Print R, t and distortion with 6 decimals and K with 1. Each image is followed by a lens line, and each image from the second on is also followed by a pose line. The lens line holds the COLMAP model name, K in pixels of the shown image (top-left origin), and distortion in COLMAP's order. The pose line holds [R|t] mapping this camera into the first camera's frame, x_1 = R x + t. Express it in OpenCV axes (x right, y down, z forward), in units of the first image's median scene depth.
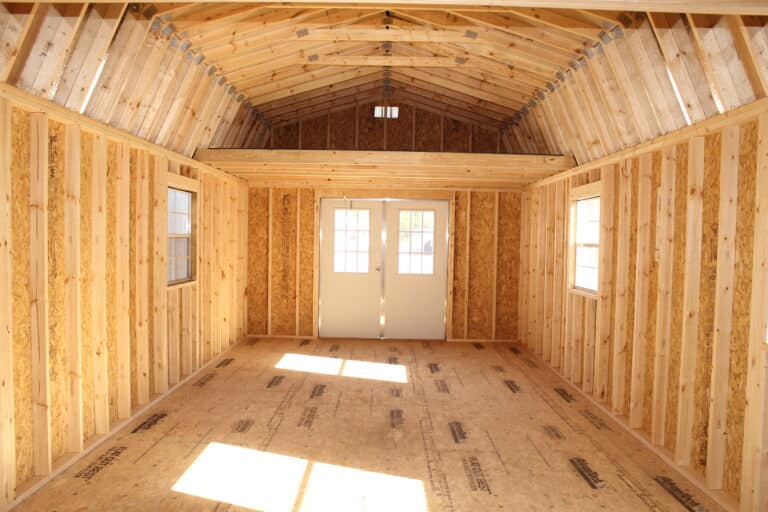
lens RADIAL K [[645.7, 0, 384.0], [0, 645.7, 256.0], [0, 0, 1]] dist [-0.170342, 0.156688]
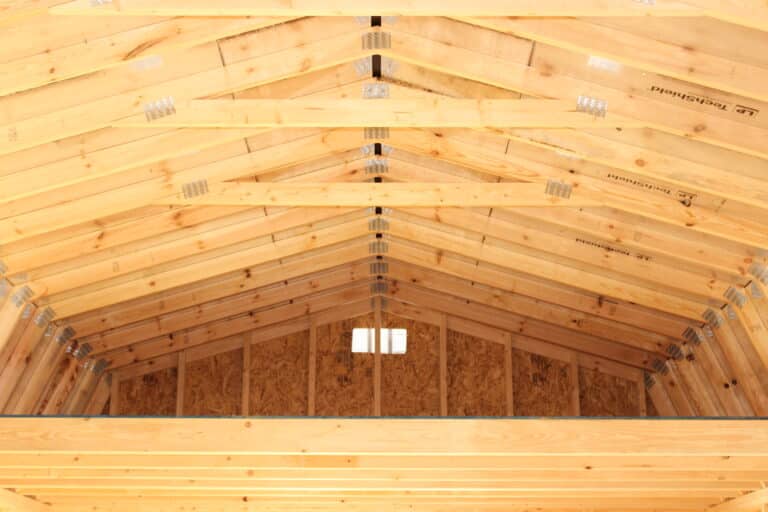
lens RADIAL K [[1253.1, 0, 384.0], [0, 1253.1, 256.0], [0, 0, 1]] dist [-0.024617, -0.039685]
pose [[0.999873, -0.014448, 0.006796, 0.001990], [0.015847, 0.950018, -0.311793, -0.013773], [-0.001952, 0.311860, 0.950126, 0.176647]]
